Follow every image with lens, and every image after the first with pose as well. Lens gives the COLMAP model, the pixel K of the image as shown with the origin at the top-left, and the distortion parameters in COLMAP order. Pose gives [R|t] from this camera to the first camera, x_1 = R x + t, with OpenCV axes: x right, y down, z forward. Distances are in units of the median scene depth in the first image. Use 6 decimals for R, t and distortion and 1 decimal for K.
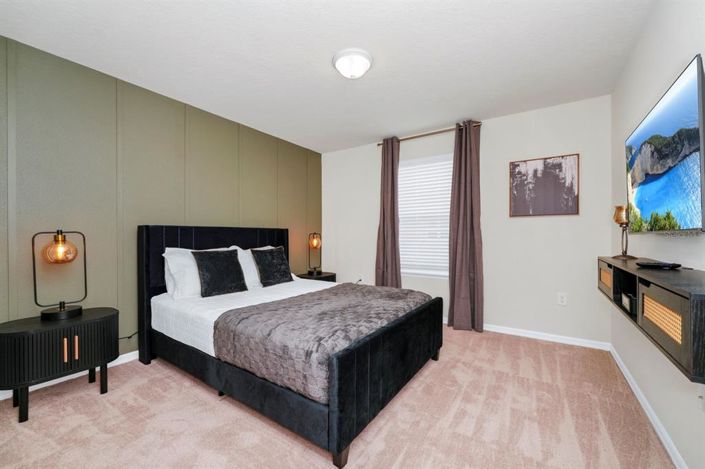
lens RADIAL K [[284.5, 0, 352.5], [0, 284.5, 234.5], [0, 0, 1]] dist [0.000077, -0.000028]
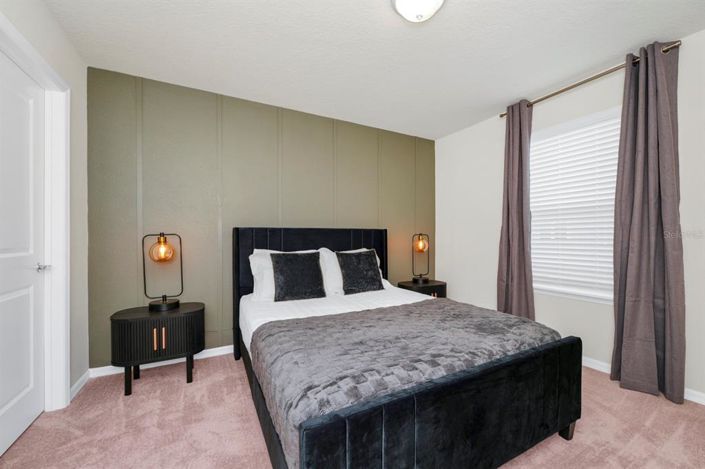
lens RADIAL K [[290.5, 0, 369.9], [0, 290.5, 236.8], [0, 0, 1]] dist [-0.004169, -0.000110]
pose [[0.897940, -0.002704, -0.440109, 0.159143], [0.004236, 0.999988, 0.002498, 0.001273], [0.440097, -0.004108, 0.897941, 0.213765]]
